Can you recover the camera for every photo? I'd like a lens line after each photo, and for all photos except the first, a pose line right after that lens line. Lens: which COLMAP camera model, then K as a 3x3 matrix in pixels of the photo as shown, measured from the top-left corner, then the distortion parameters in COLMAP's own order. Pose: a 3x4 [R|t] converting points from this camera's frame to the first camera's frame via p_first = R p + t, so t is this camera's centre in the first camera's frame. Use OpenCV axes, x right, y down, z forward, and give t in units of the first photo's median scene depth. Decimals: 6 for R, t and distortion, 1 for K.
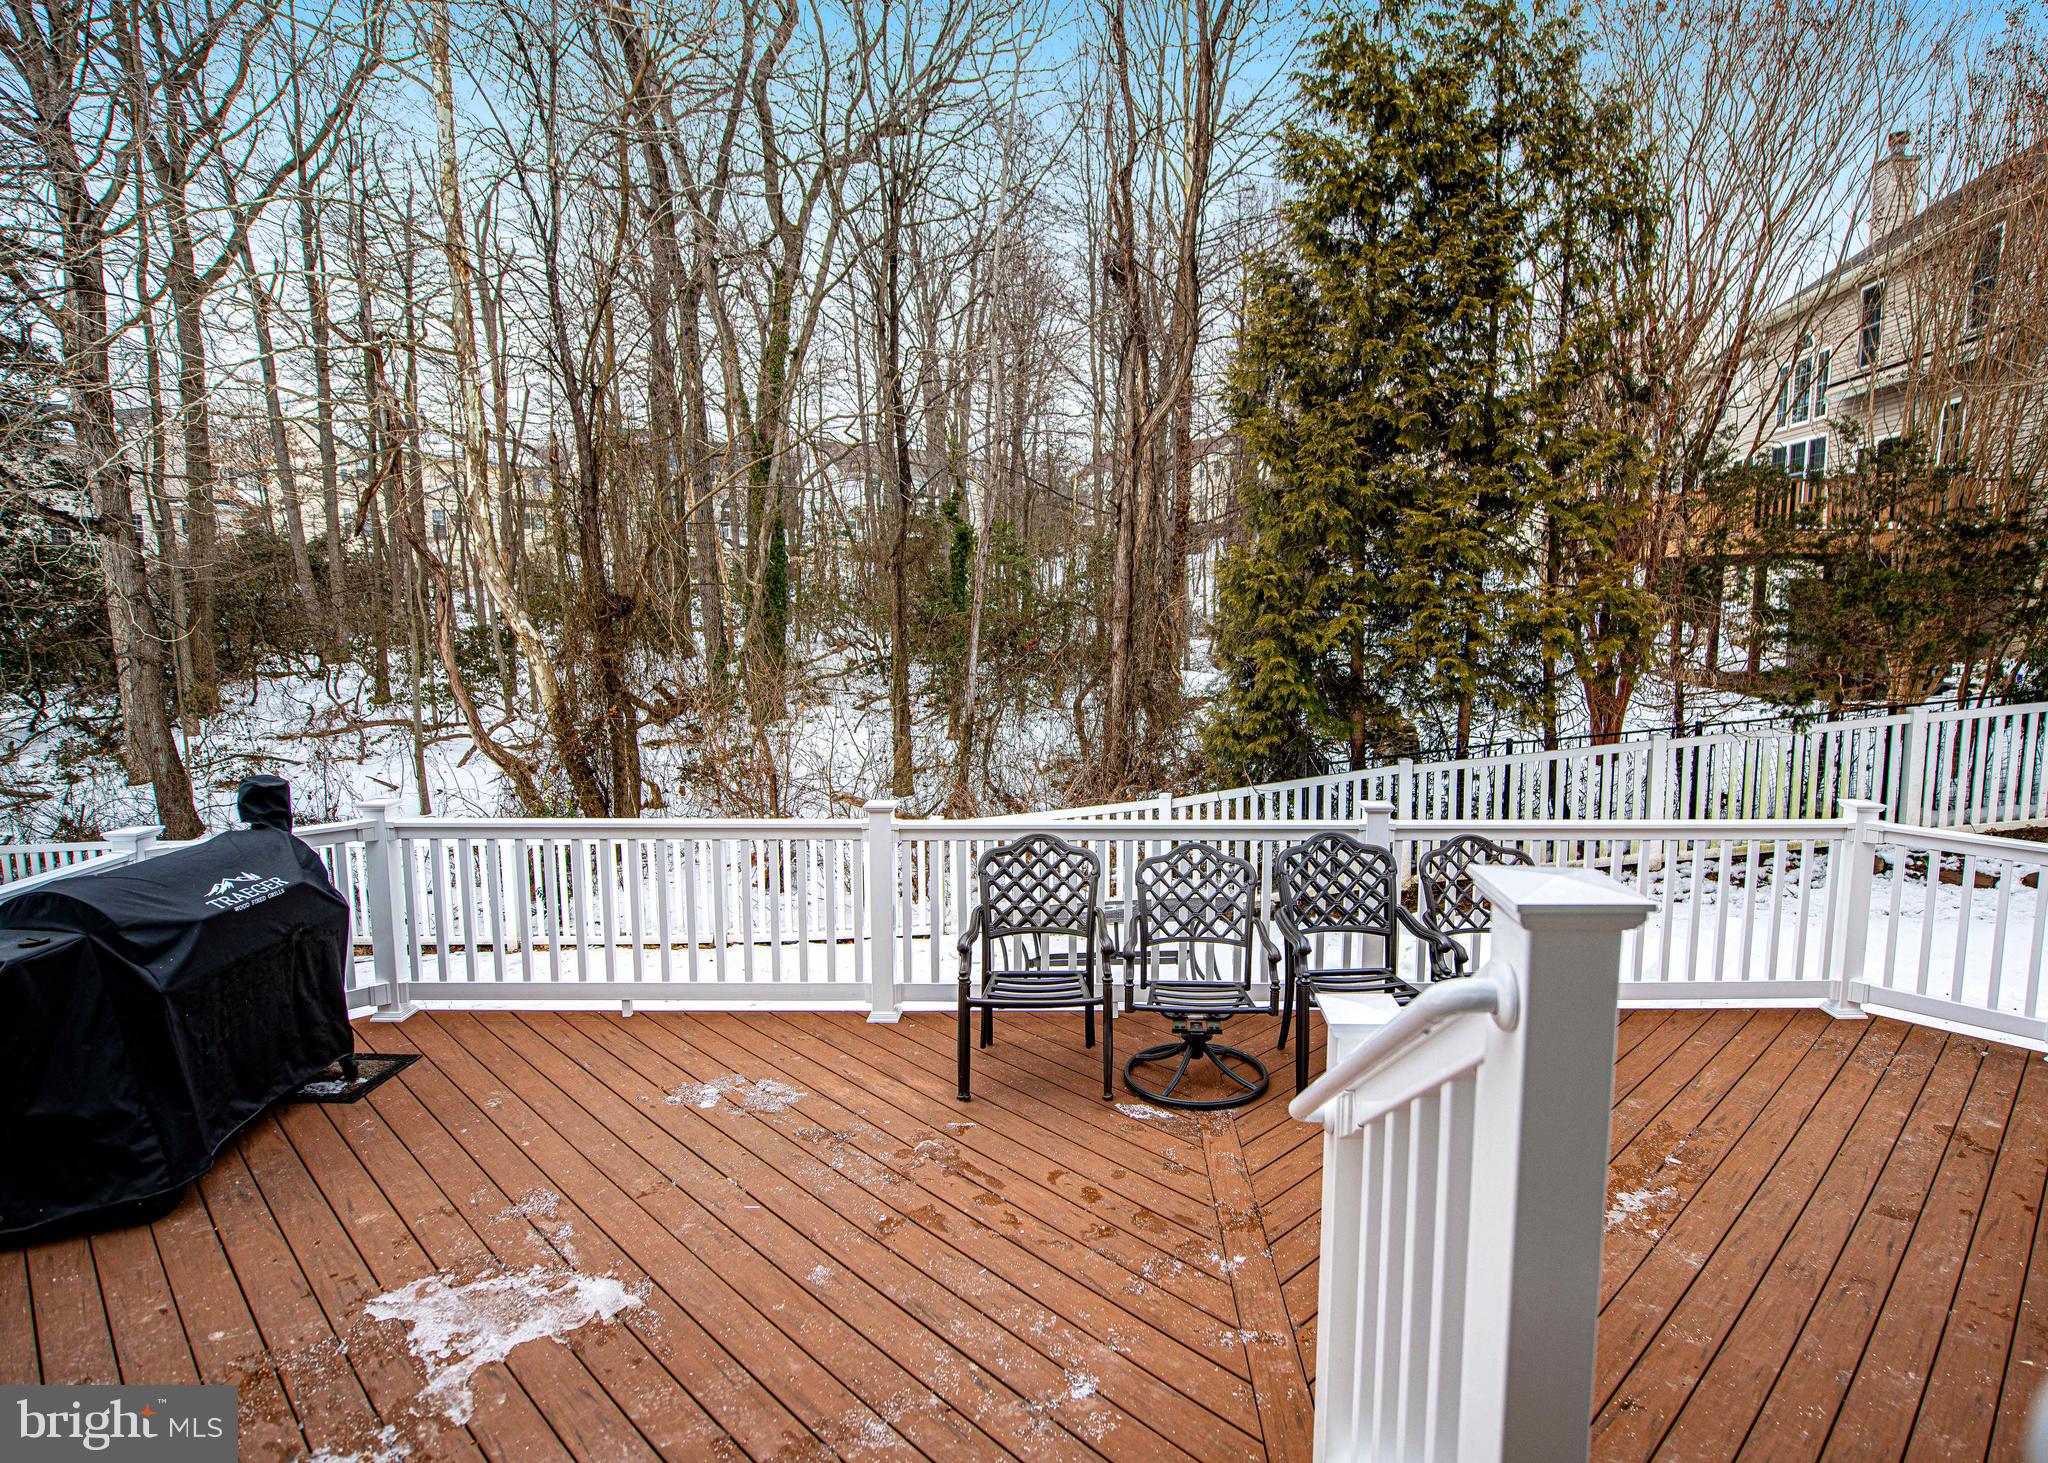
lens RADIAL K [[1128.6, 0, 1100.5], [0, 1128.6, 717.9], [0, 0, 1]] dist [-0.002676, 0.000560]
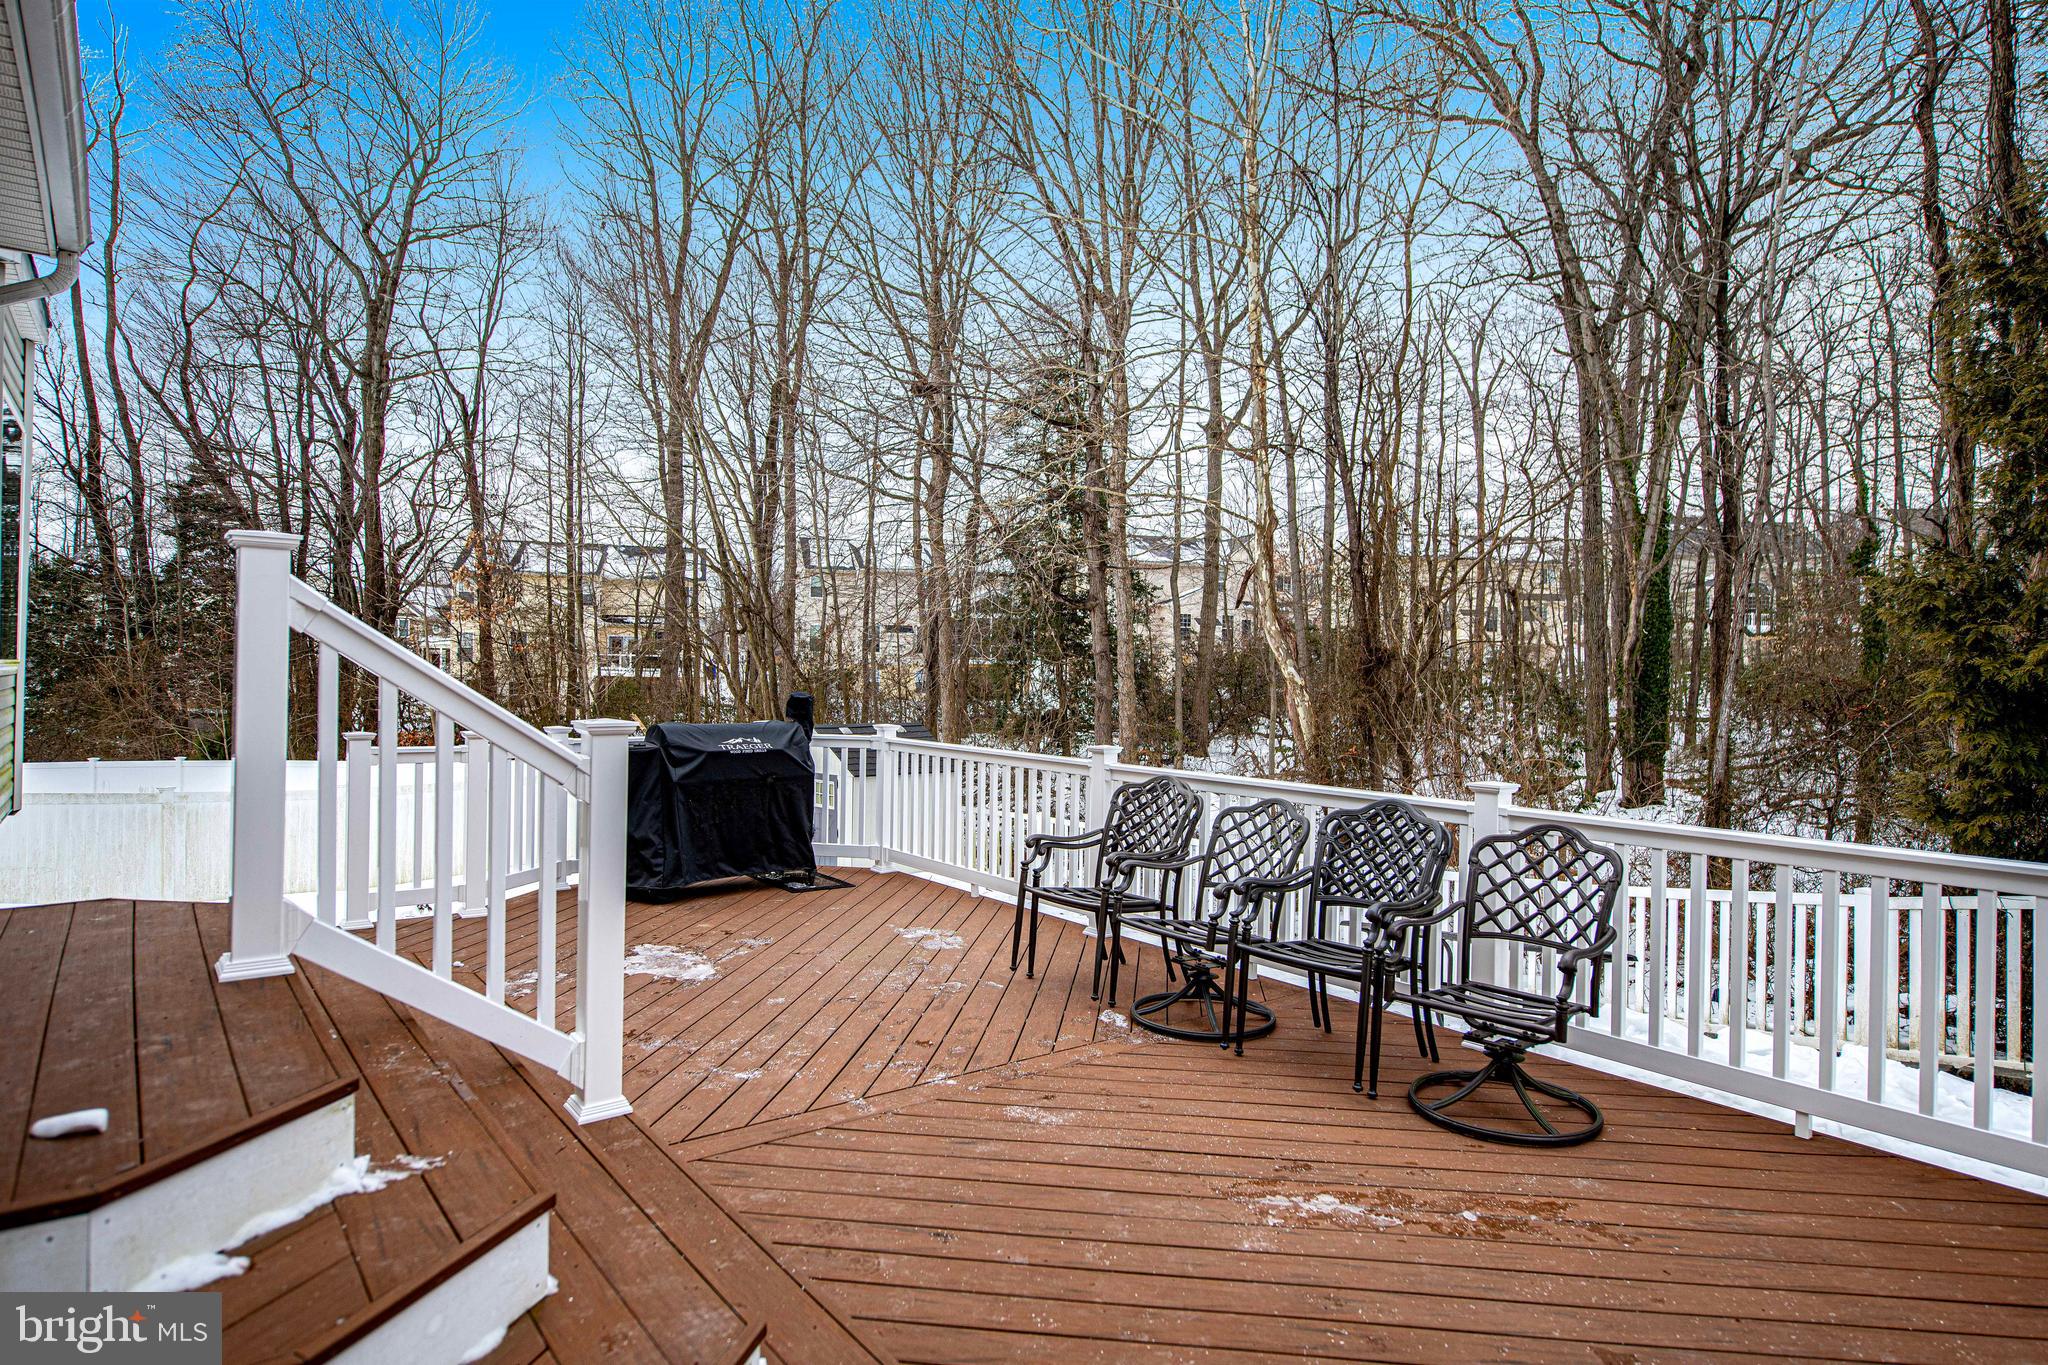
lens RADIAL K [[1148.5, 0, 1008.6], [0, 1148.5, 681.3], [0, 0, 1]] dist [0.000341, 0.000225]
pose [[0.590308, 0.011642, -0.807094, 0.221951], [-0.108470, 0.991971, -0.065026, 0.029639], [0.799856, 0.125931, 0.586831, 0.063444]]
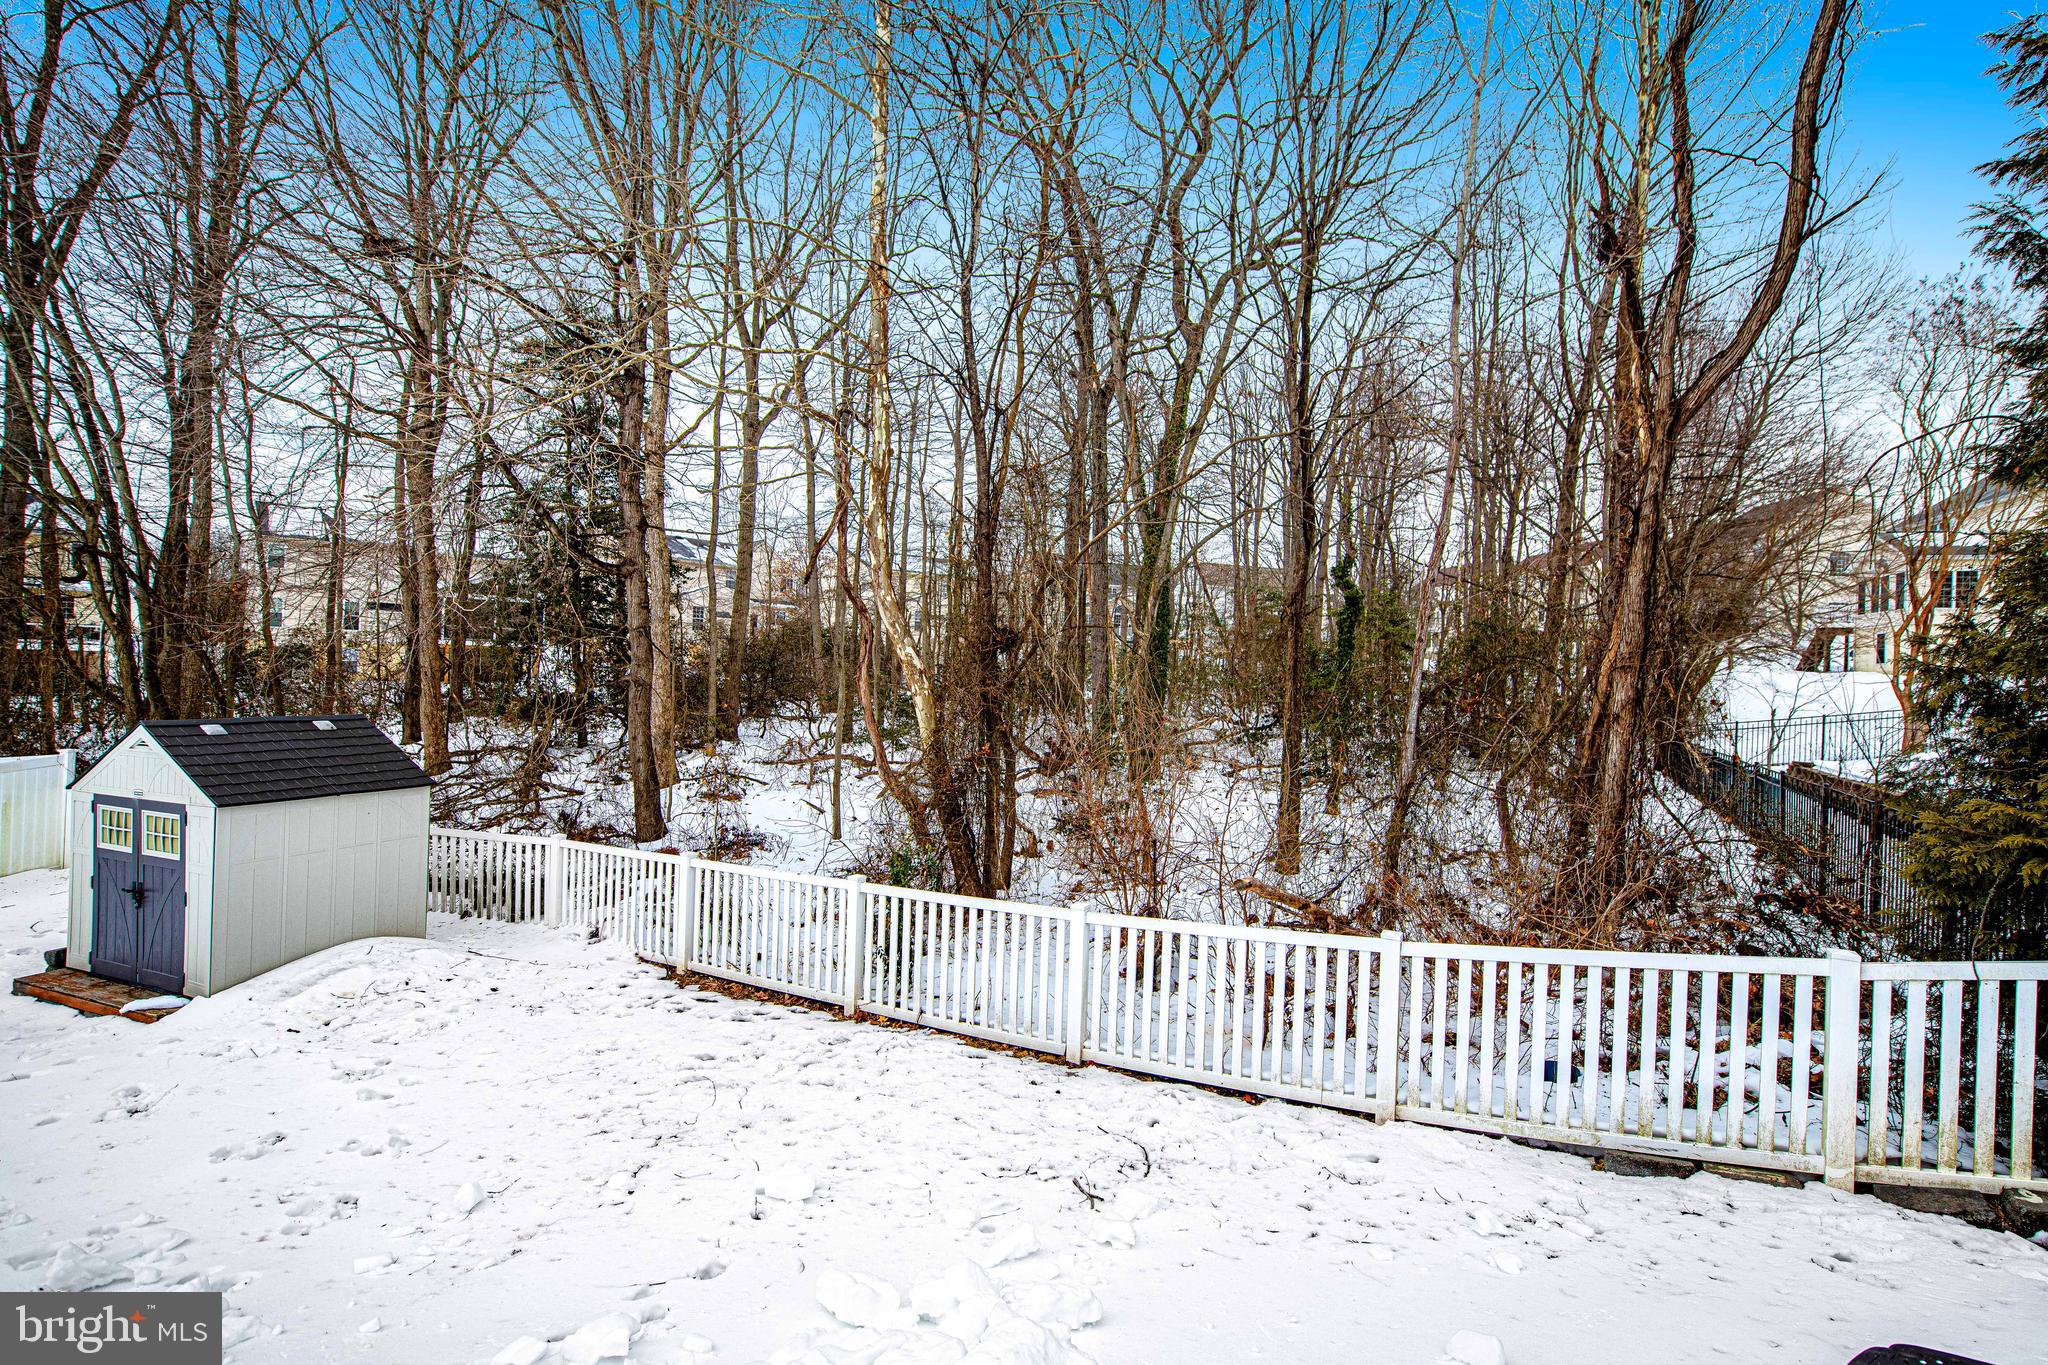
lens RADIAL K [[891.2, 0, 1031.6], [0, 891.2, 672.9], [0, 0, 1]] dist [-0.018512, -0.000043]
pose [[0.916318, 0.028252, -0.399453, -0.096617], [-0.079702, 0.990418, -0.112781, 0.009141], [0.392440, 0.135181, 0.909790, 0.298284]]
